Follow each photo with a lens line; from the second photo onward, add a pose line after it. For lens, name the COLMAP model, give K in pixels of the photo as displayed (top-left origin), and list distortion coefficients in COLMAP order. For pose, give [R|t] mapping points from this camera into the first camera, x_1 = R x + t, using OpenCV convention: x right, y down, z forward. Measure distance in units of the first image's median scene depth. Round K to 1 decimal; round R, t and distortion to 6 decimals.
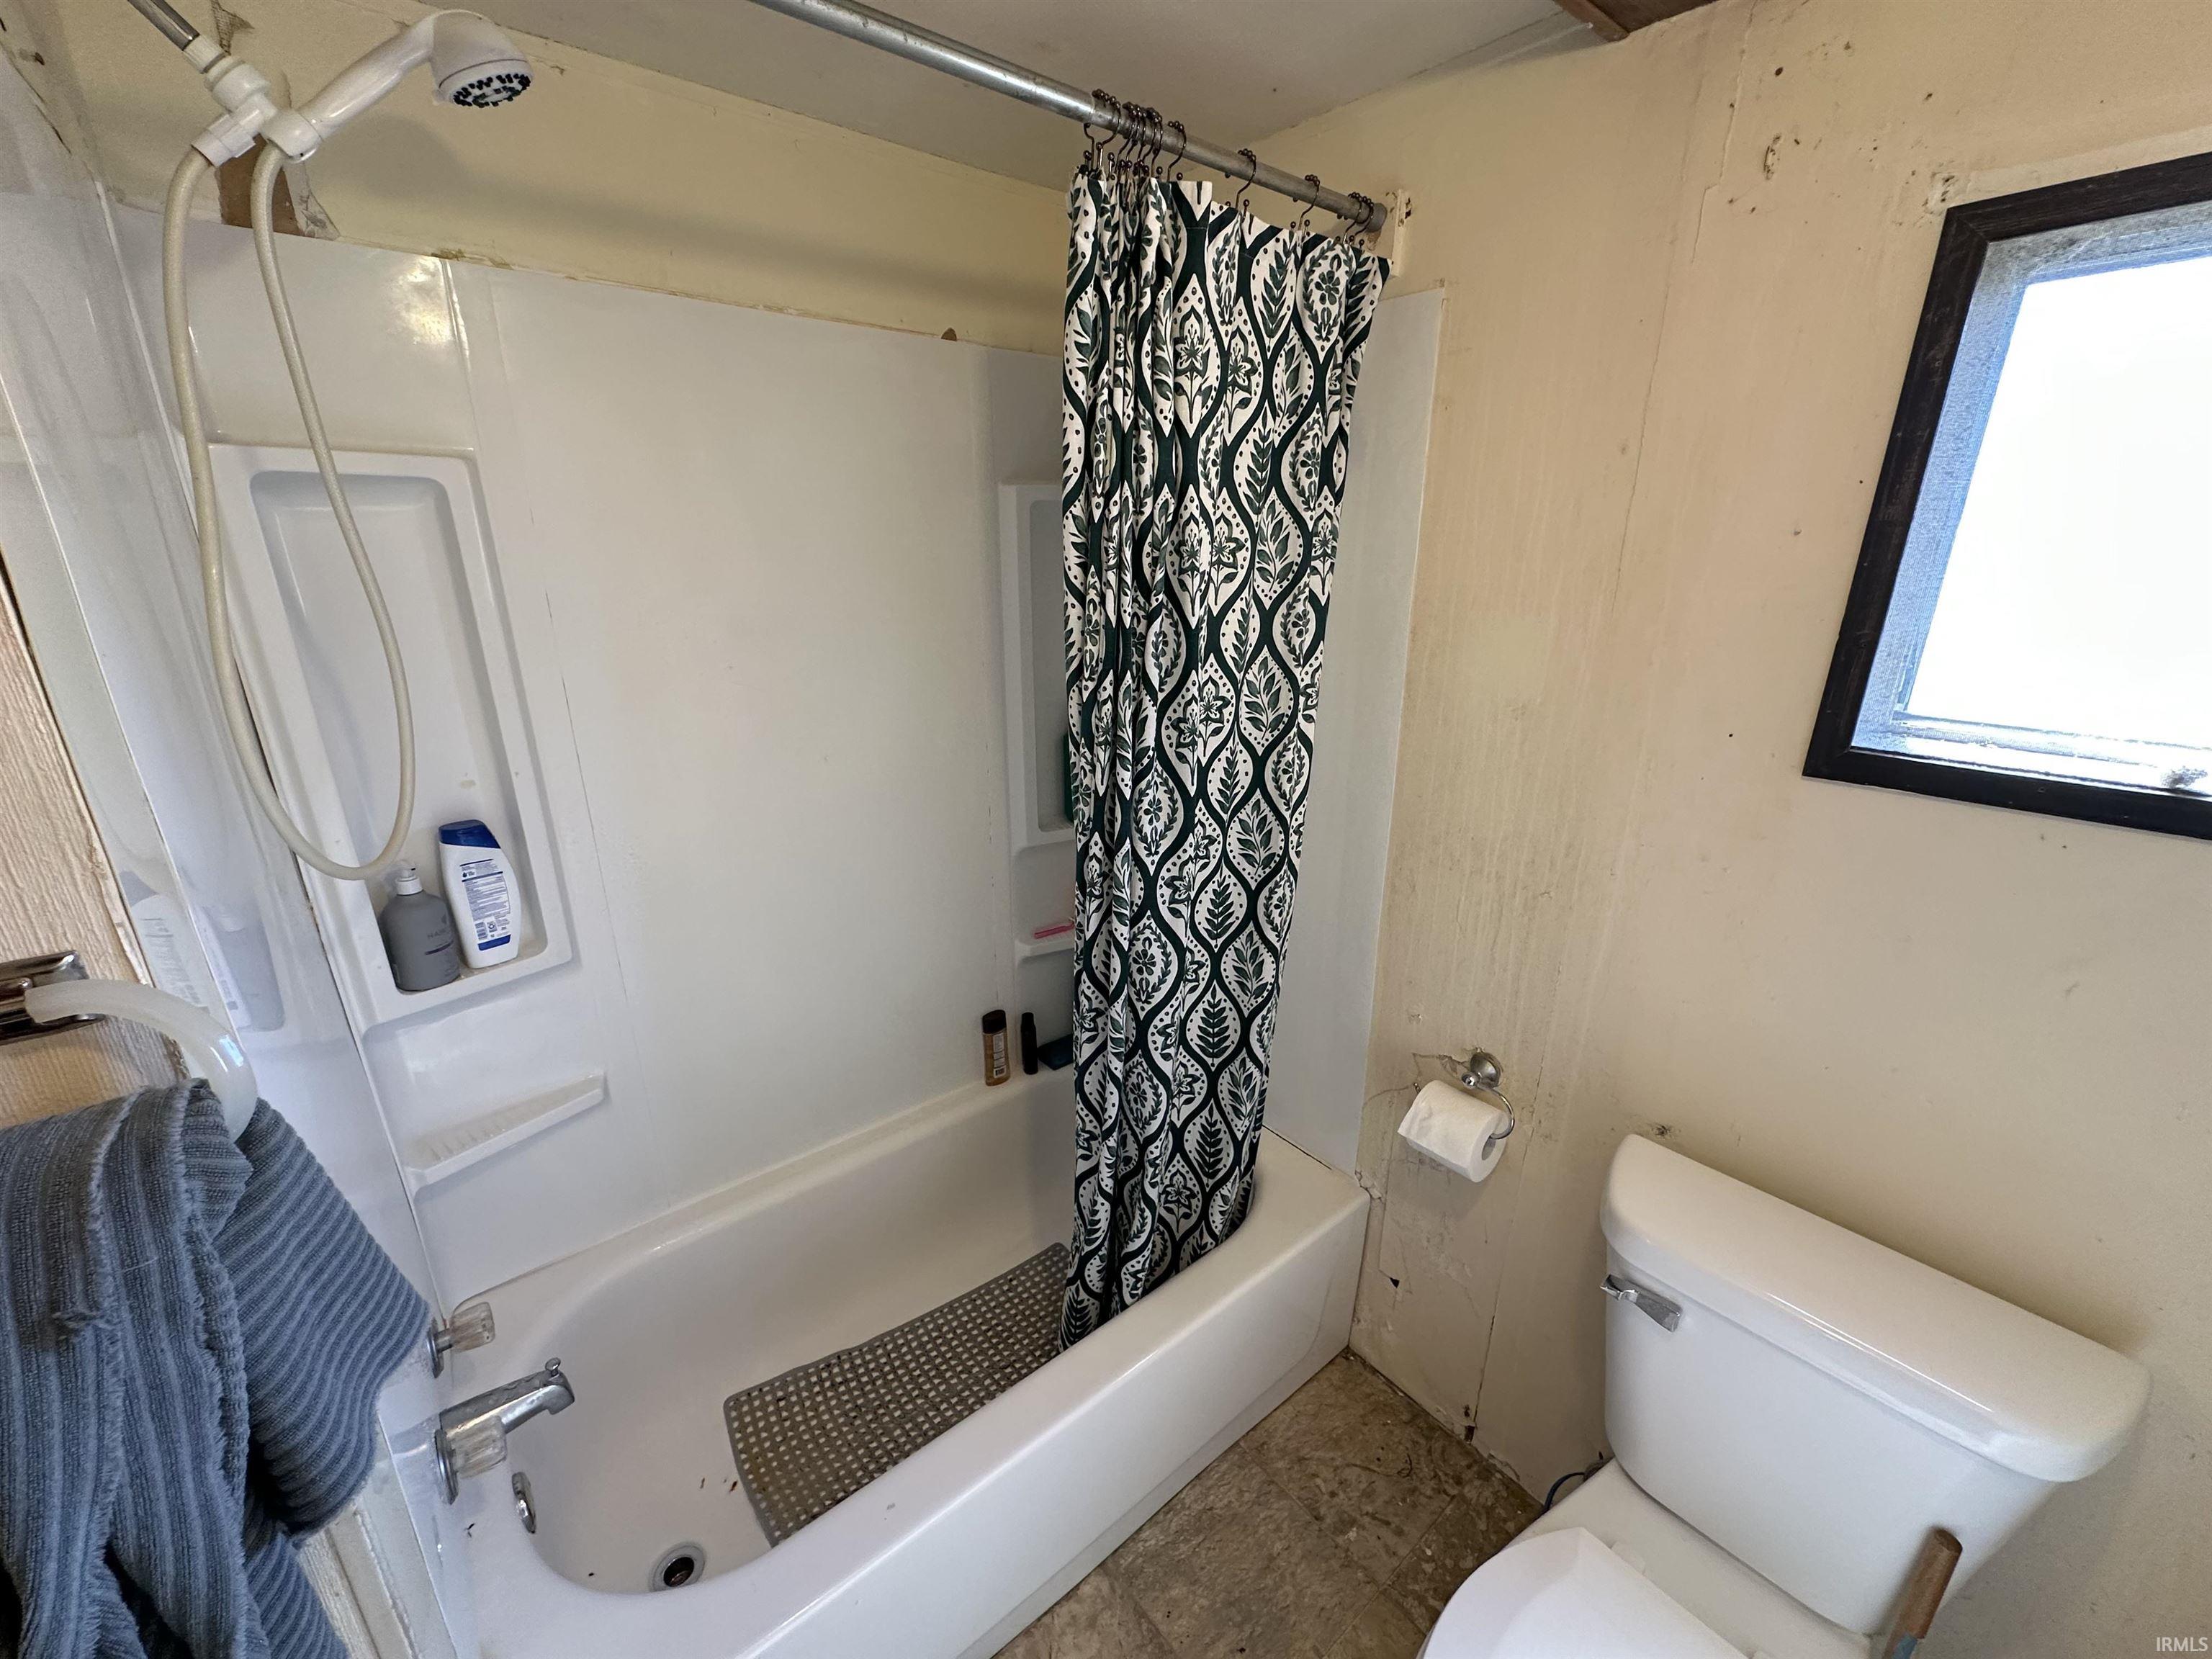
lens RADIAL K [[884.3, 0, 1104.8], [0, 884.3, 829.9], [0, 0, 1]] dist [-0.004351, 0.001481]
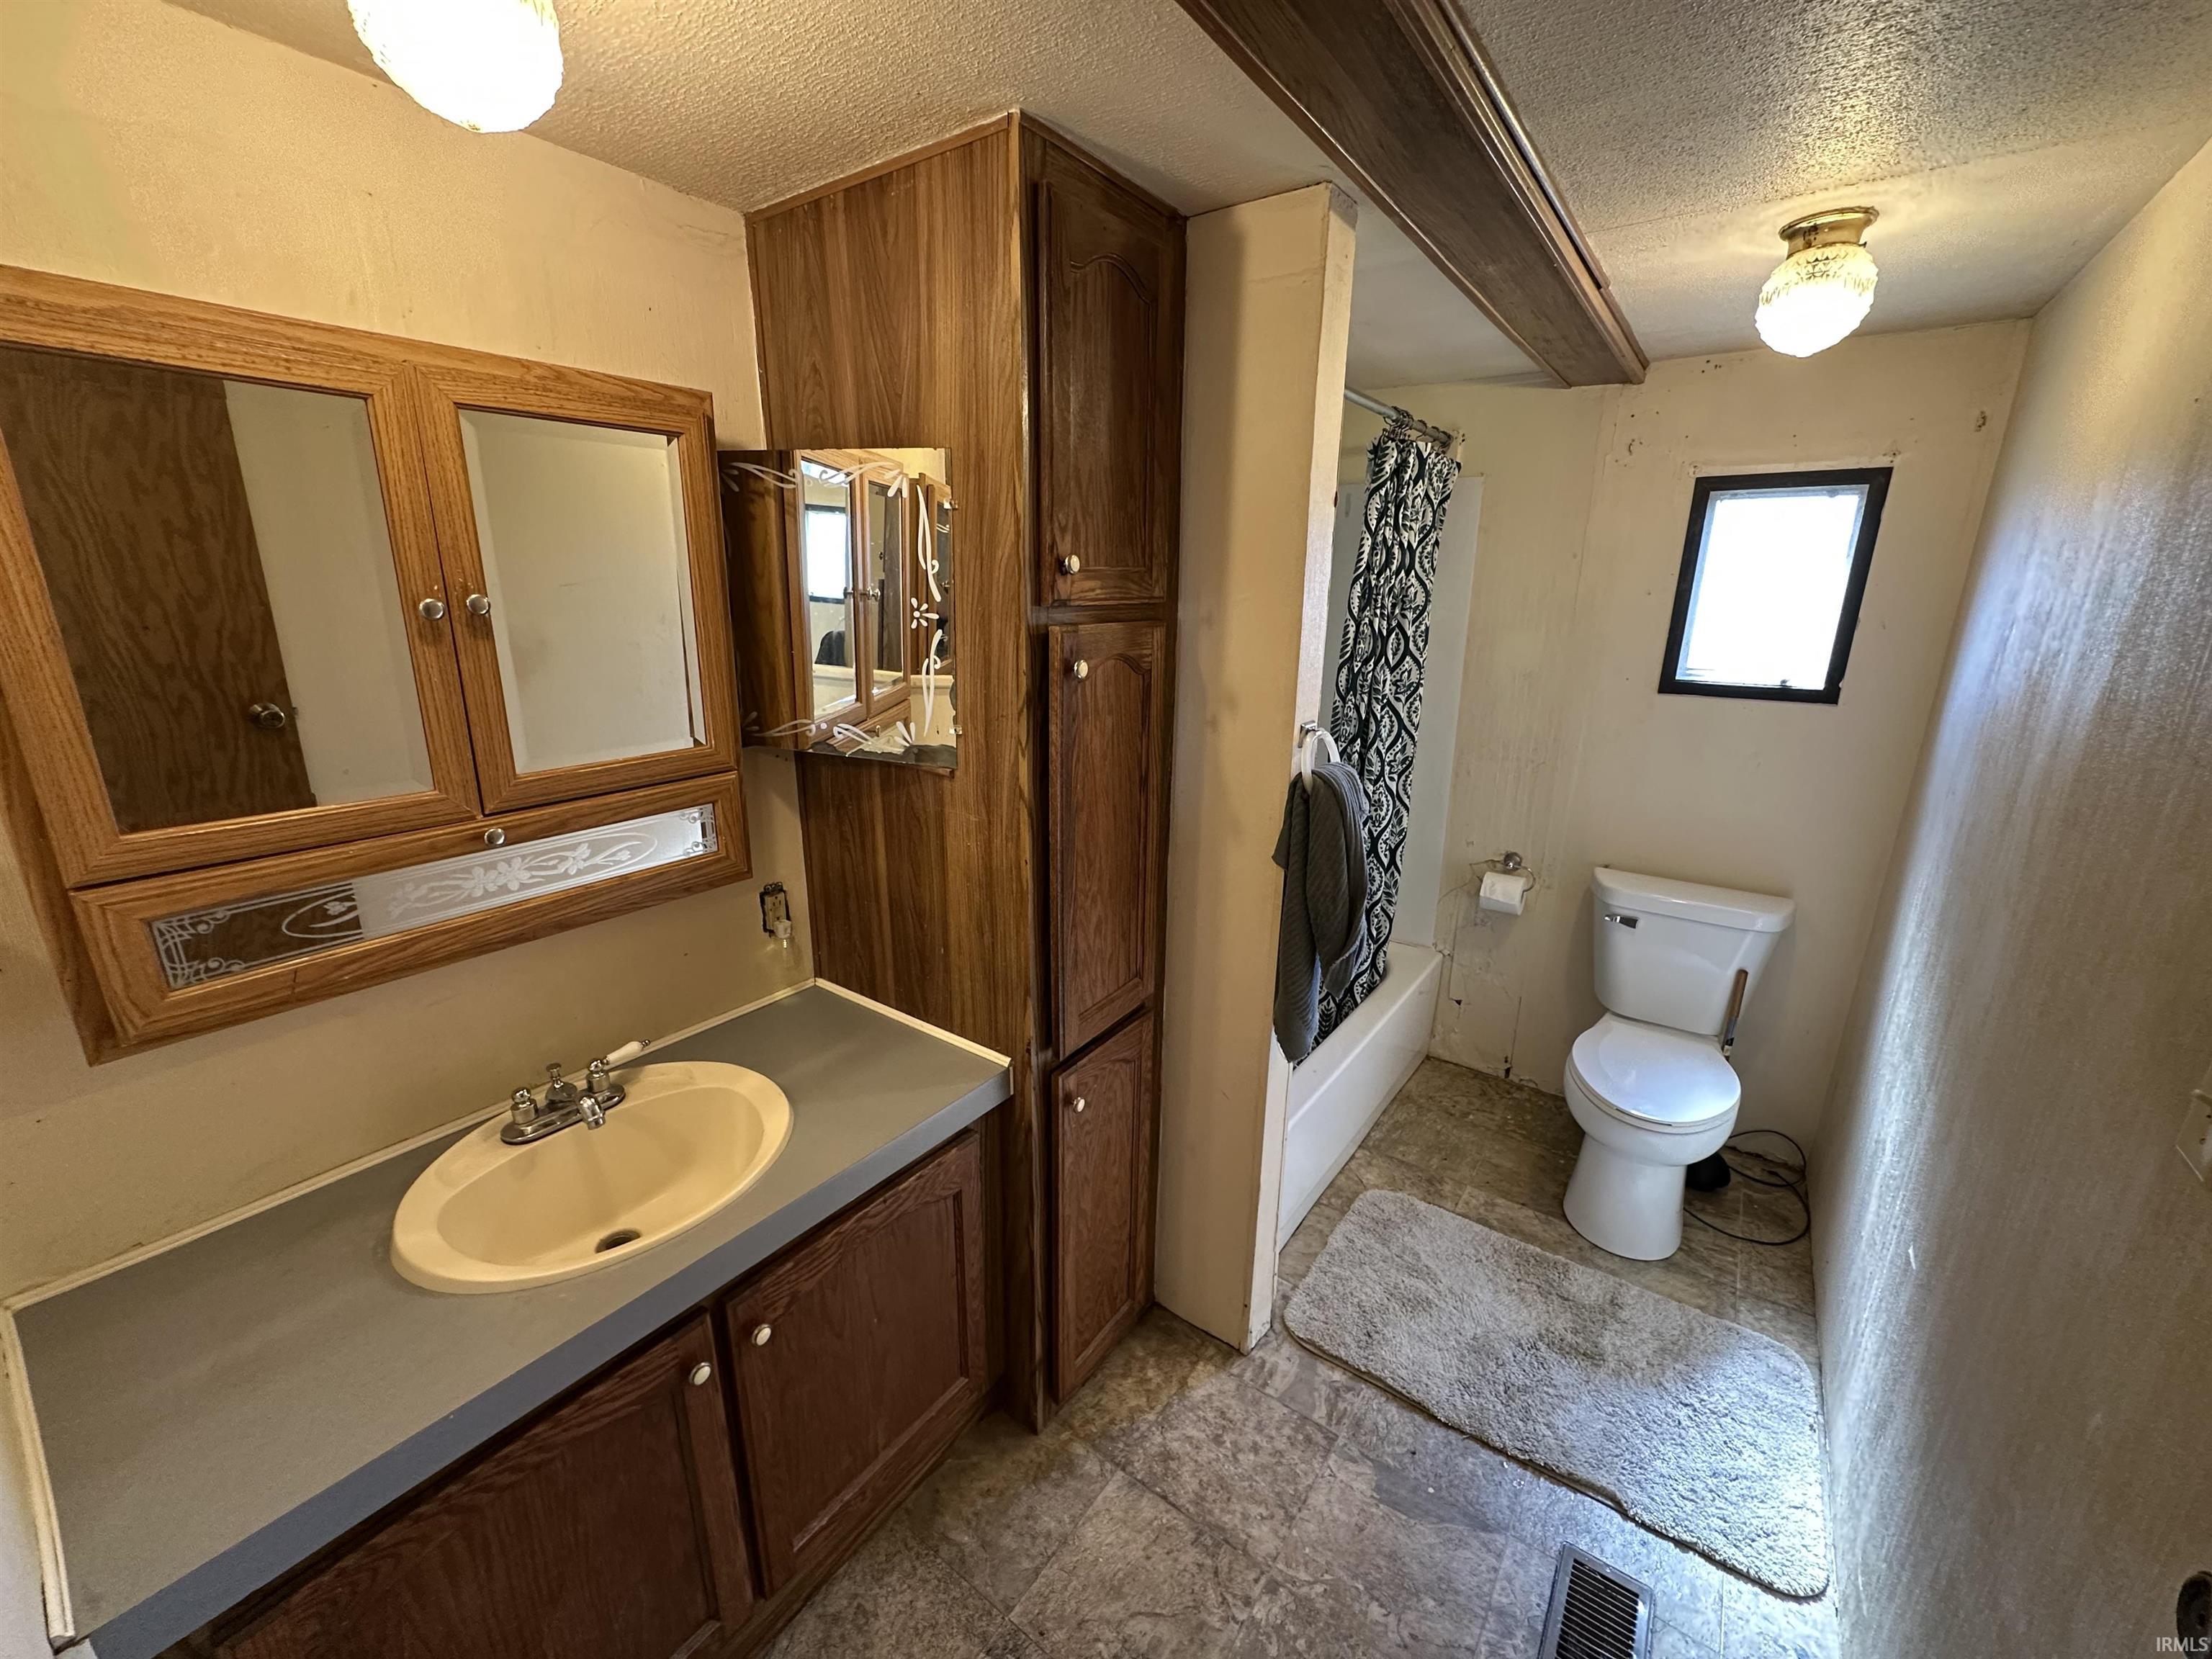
lens RADIAL K [[884.3, 0, 1105.7], [0, 884.3, 828.3], [0, 0, 1]] dist [-0.004351, 0.001481]
pose [[0.965719, -0.062659, 0.251915, -1.092627], [0.073537, 0.996713, -0.033989, 0.234187], [-0.248957, 0.051349, 0.967152, -0.788904]]
